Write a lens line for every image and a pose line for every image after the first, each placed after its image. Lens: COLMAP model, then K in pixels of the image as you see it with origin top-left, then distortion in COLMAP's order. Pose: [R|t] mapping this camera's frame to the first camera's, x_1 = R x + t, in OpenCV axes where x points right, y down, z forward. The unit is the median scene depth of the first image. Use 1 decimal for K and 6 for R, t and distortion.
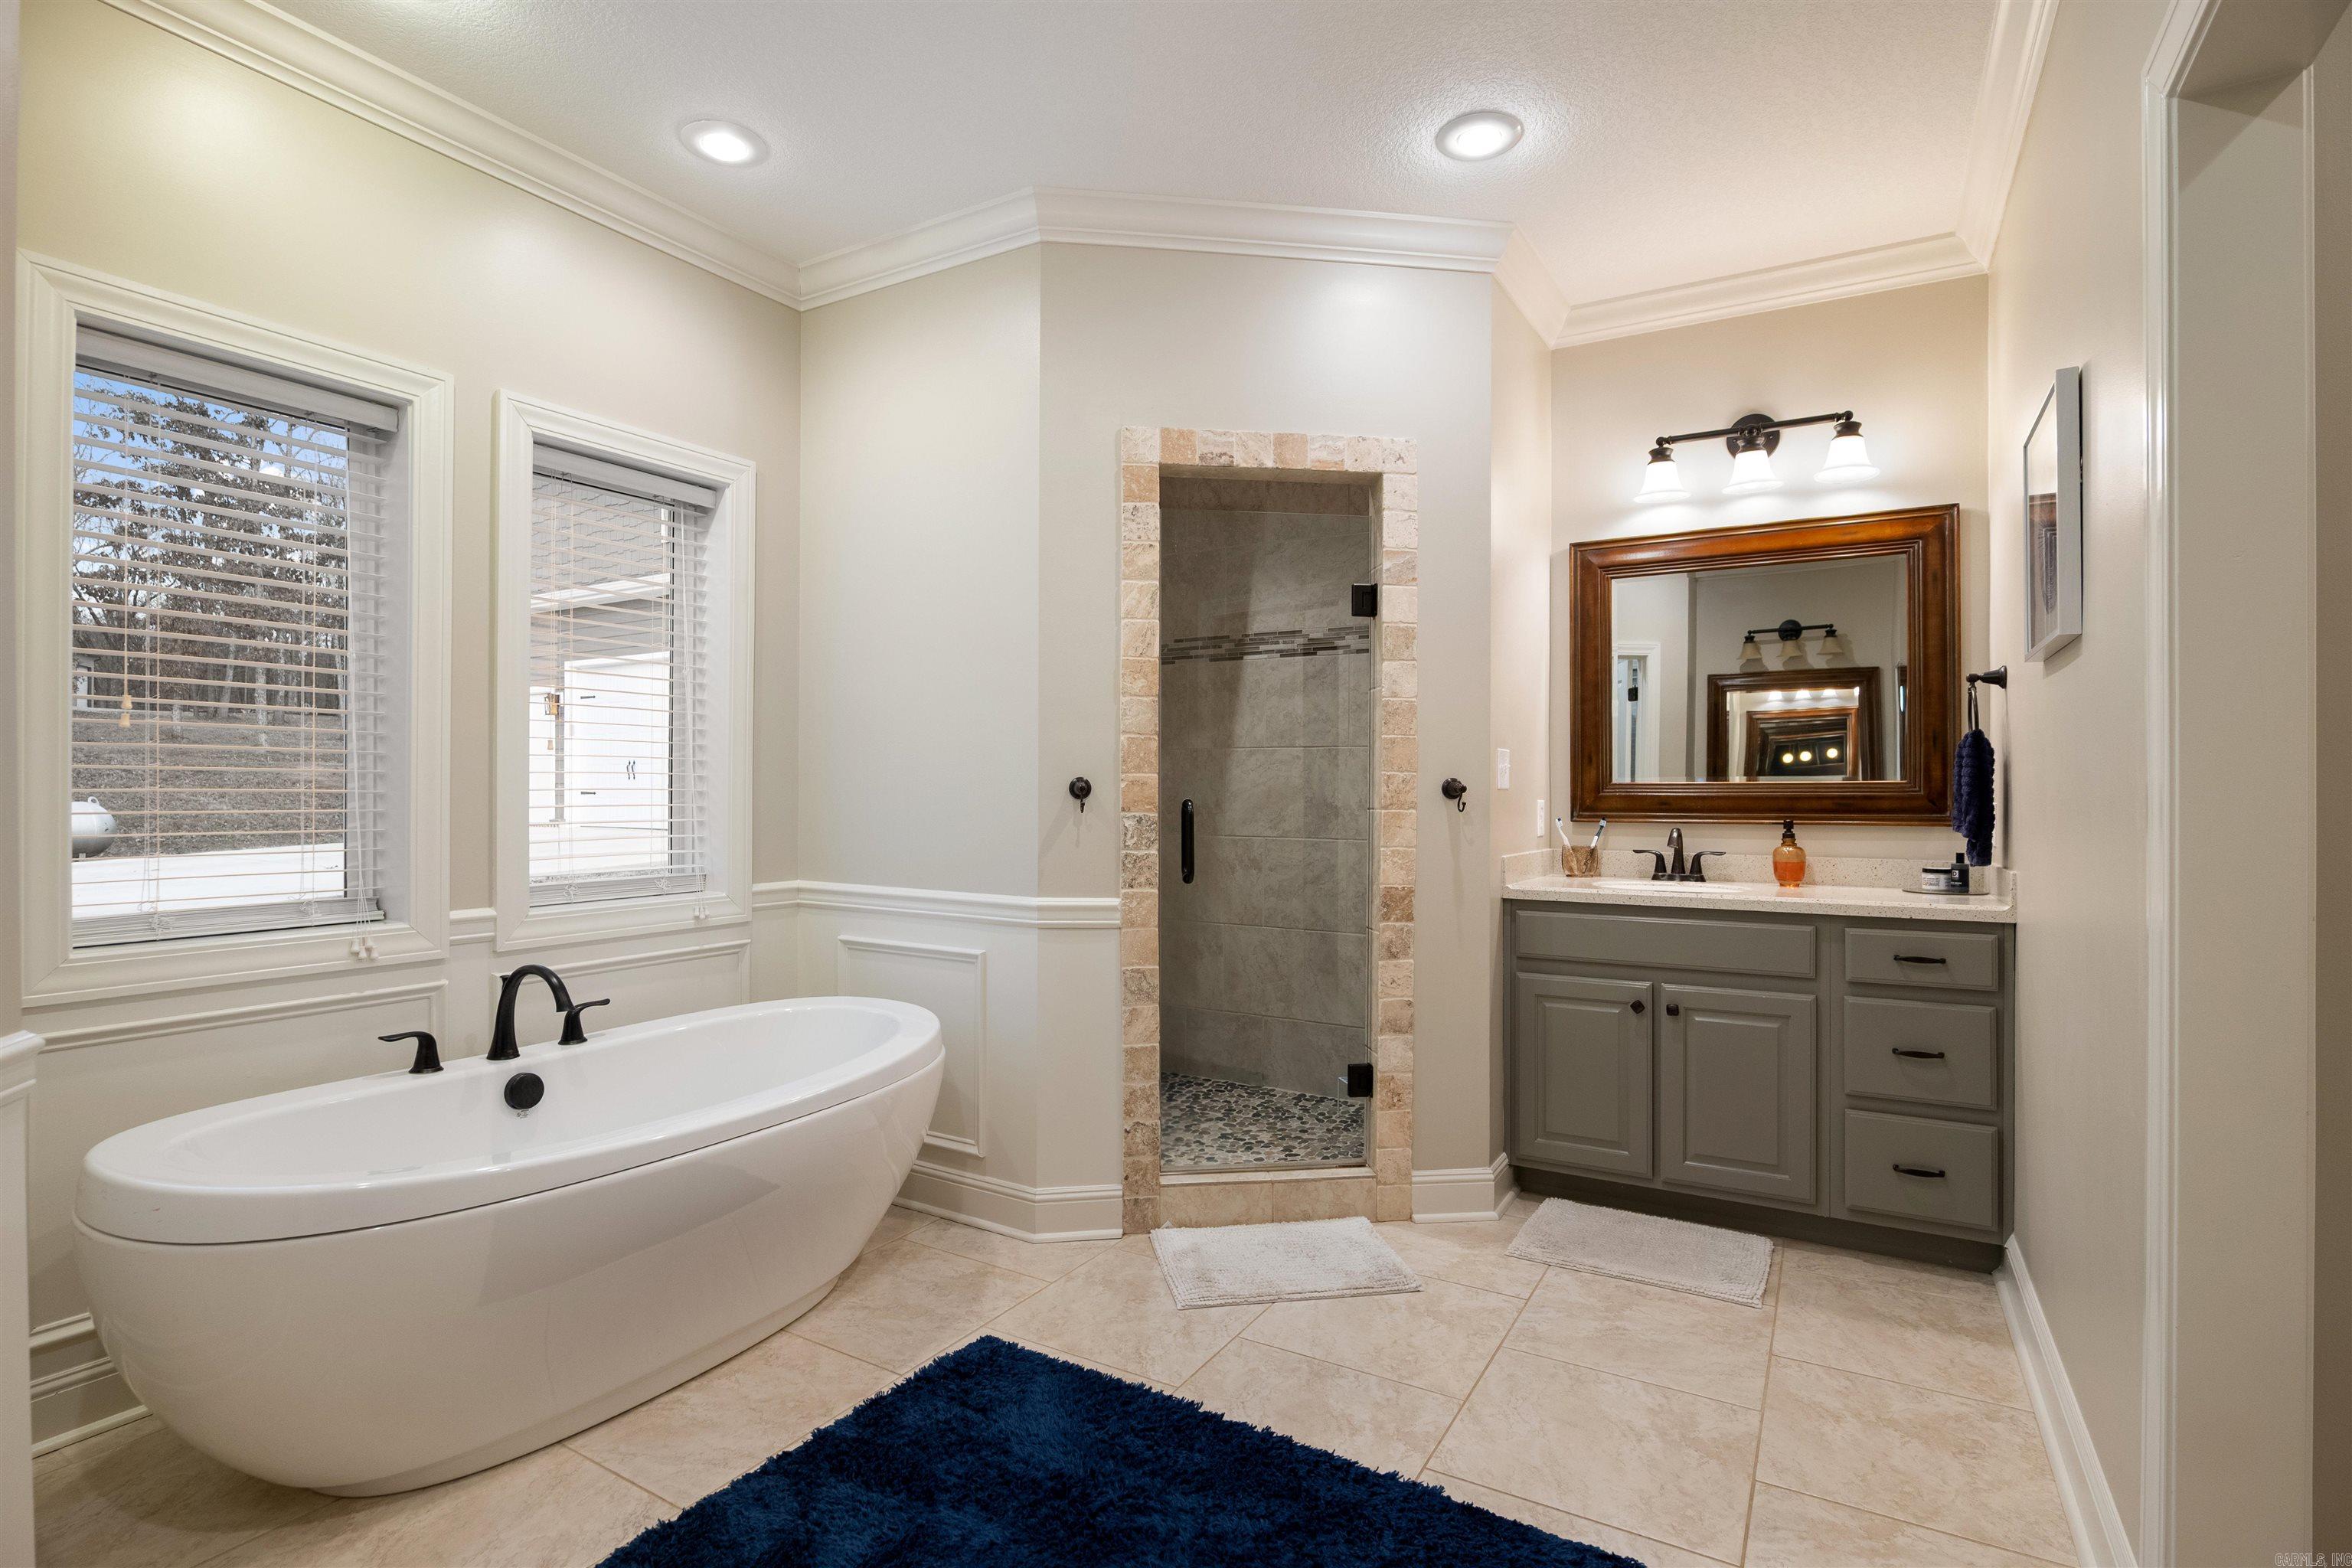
lens RADIAL K [[1129.9, 0, 1188.3], [0, 1129.9, 780.3], [0, 0, 1]] dist [-0.025349, 0.000251]
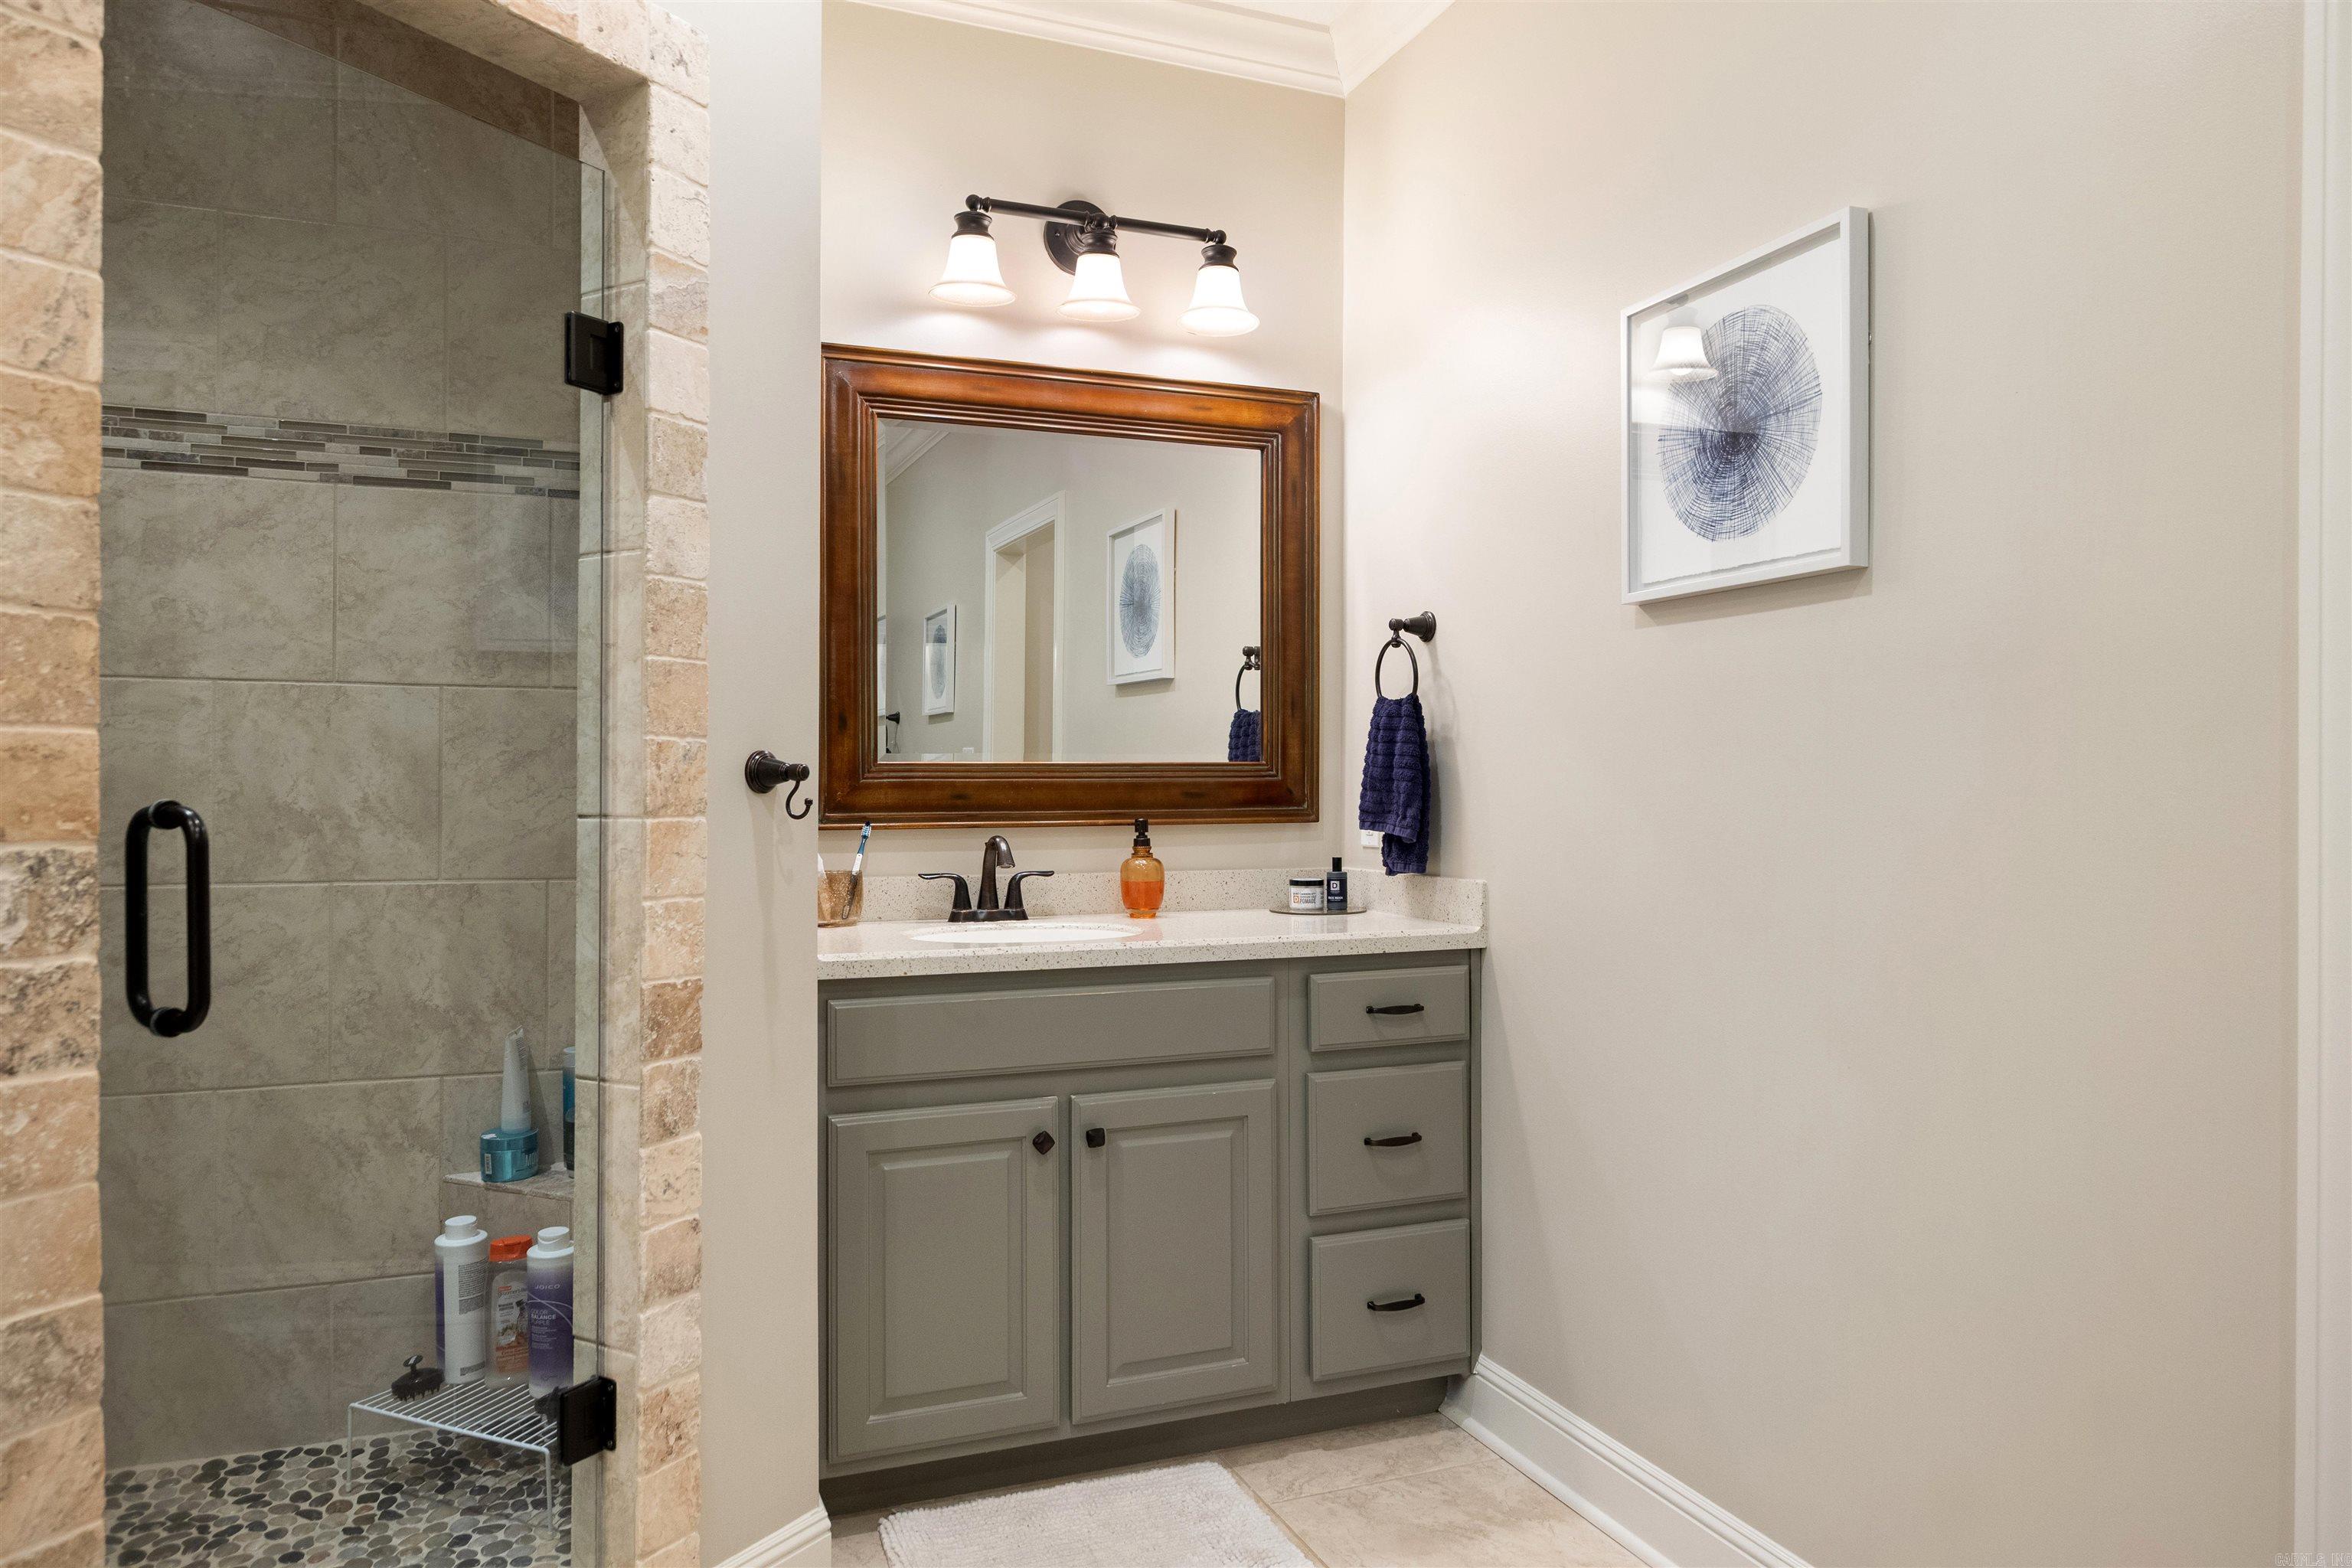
lens RADIAL K [[1522.3, 0, 1175.7], [0, 1522.3, 777.9], [0, 0, 1]] dist [-0.001319, 0.002682]
pose [[0.616436, -0.002981, 0.787400, -0.185328], [-0.005226, 0.999955, 0.007877, 0.003890], [-0.787388, -0.008971, 0.616392, 0.456215]]
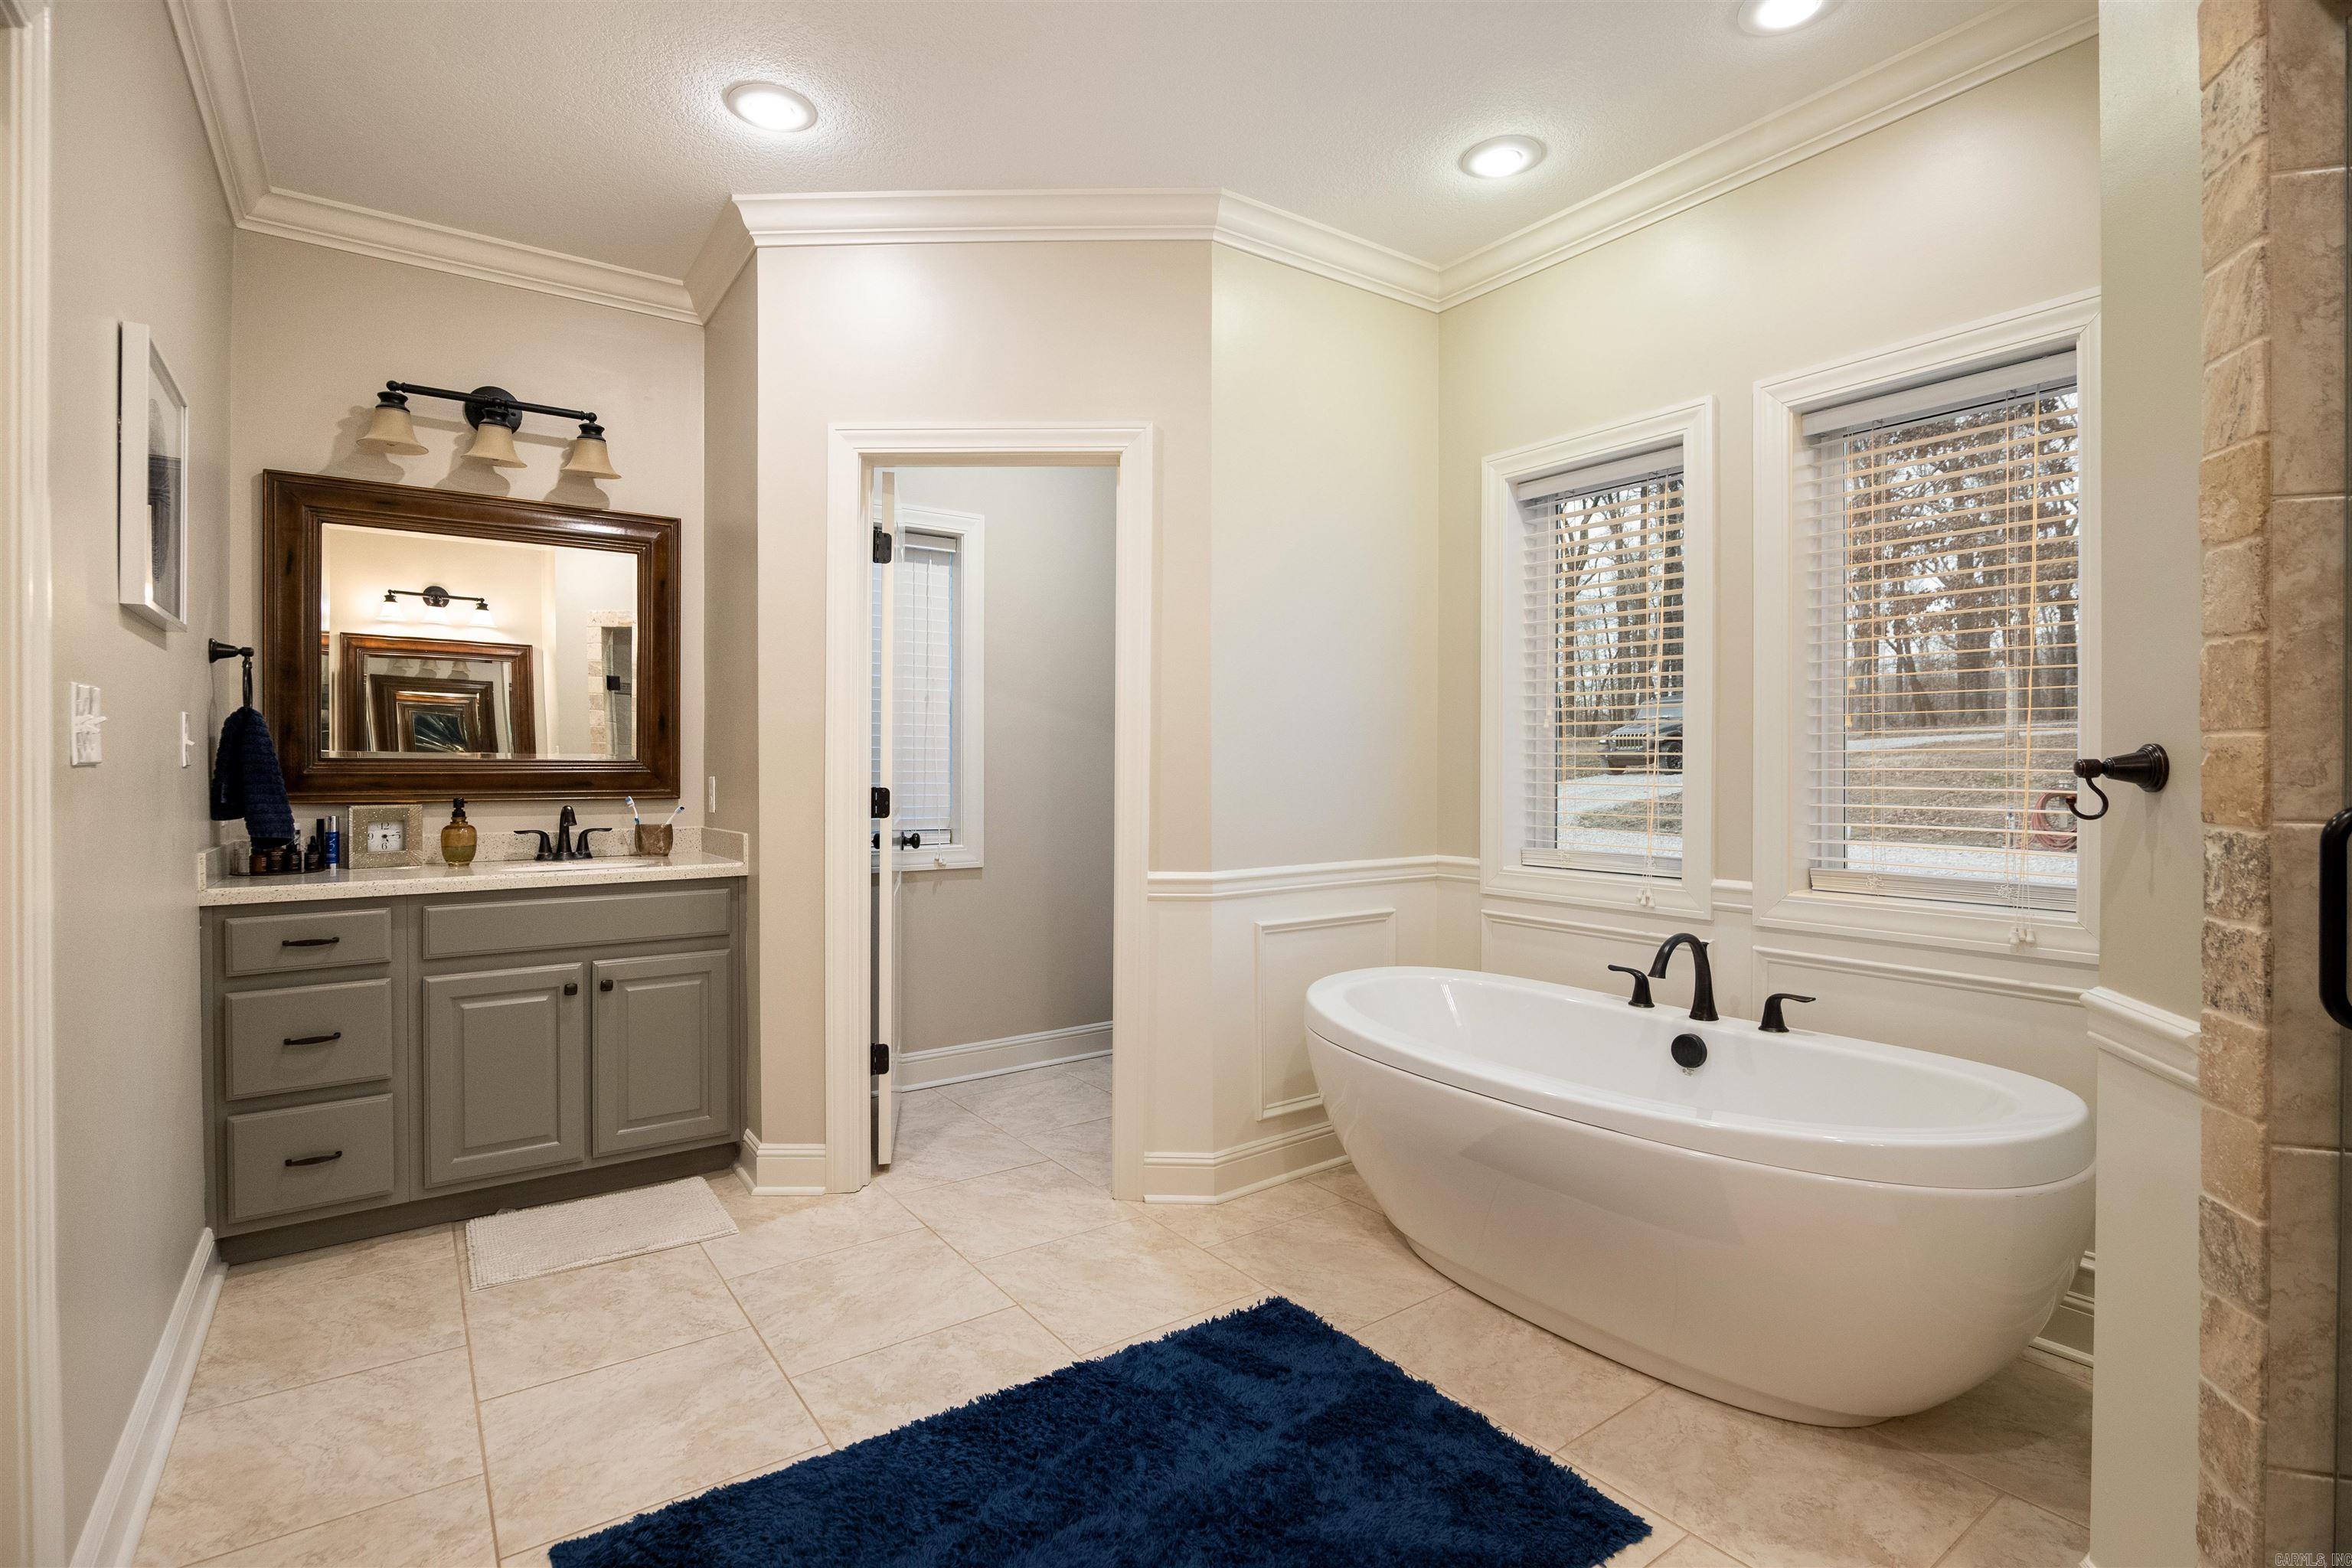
lens RADIAL K [[1109.5, 0, 1178.9], [0, 1109.5, 772.0], [0, 0, 1]] dist [-0.023068, 0.007474]
pose [[-0.403778, 0.002618, -0.914853, 0.463580], [0.003106, 0.999994, 0.001491, 0.006615], [0.914852, -0.002239, -0.403784, 0.798772]]
